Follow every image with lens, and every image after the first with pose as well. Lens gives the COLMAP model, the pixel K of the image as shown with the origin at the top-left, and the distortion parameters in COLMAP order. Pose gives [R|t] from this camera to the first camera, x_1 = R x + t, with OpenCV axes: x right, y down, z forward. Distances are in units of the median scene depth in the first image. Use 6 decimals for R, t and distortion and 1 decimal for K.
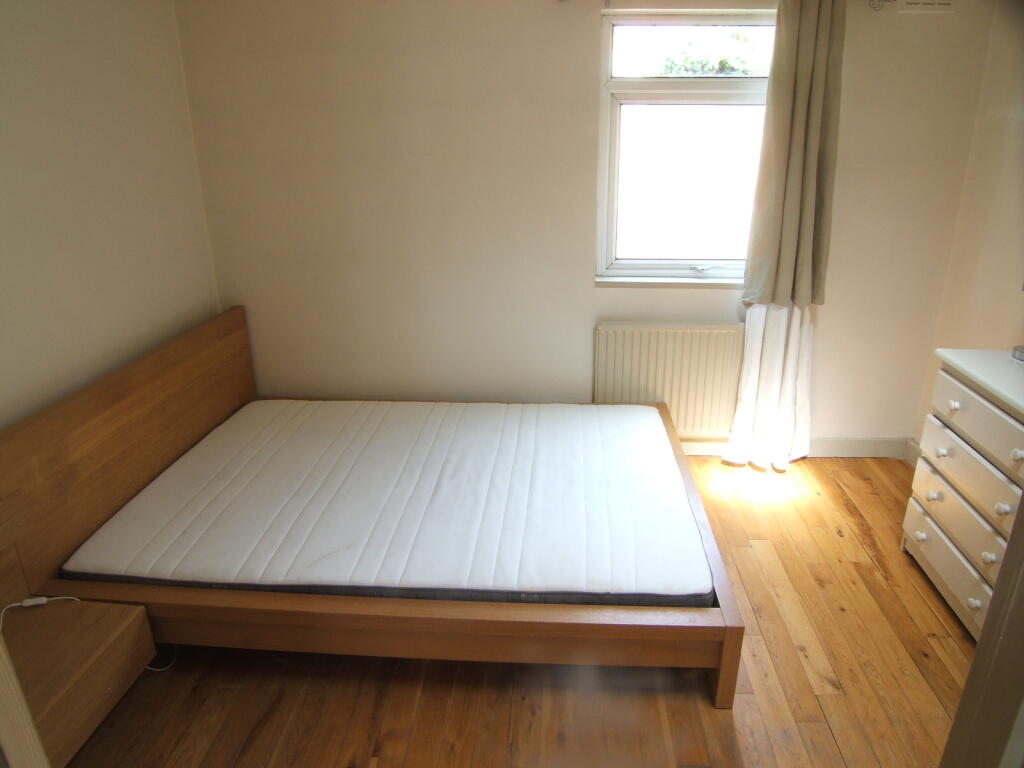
lens RADIAL K [[673.3, 0, 517.6], [0, 673.3, 362.5], [0, 0, 1]] dist [-0.078645, 0.026976]
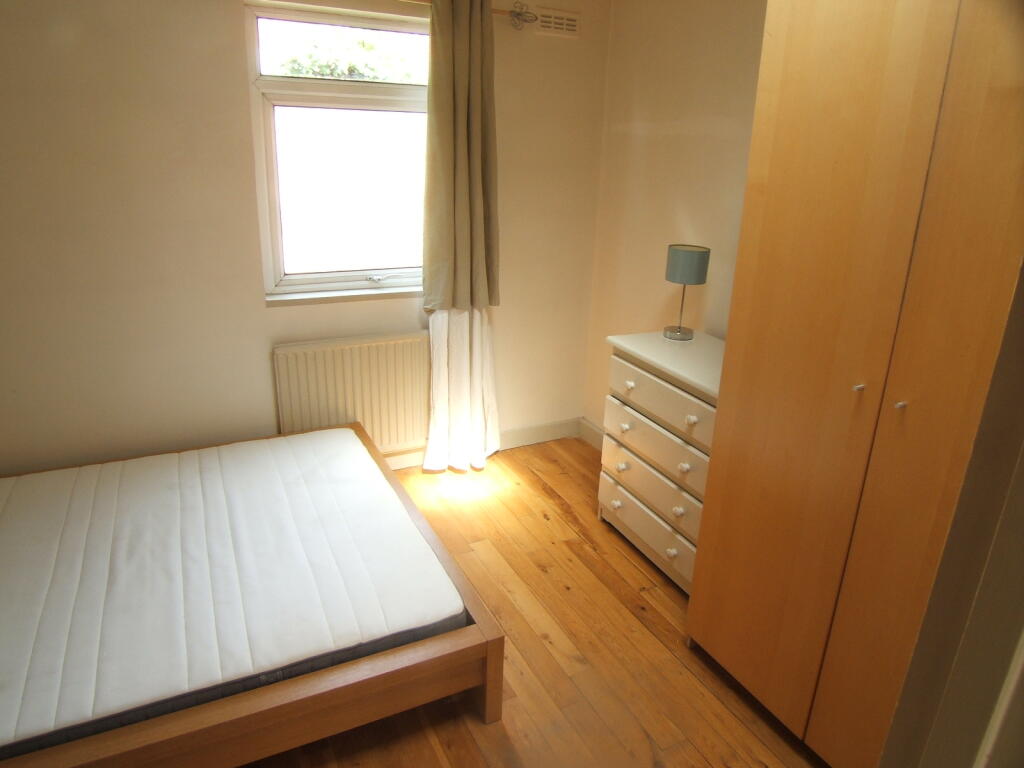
lens RADIAL K [[673.3, 0, 517.6], [0, 673.3, 362.5], [0, 0, 1]] dist [-0.078645, 0.026976]
pose [[0.854241, -0.122618, 0.505209, -0.065555], [0.126869, 0.991575, 0.026144, -0.022404], [-0.504159, 0.041762, 0.862601, 0.072495]]
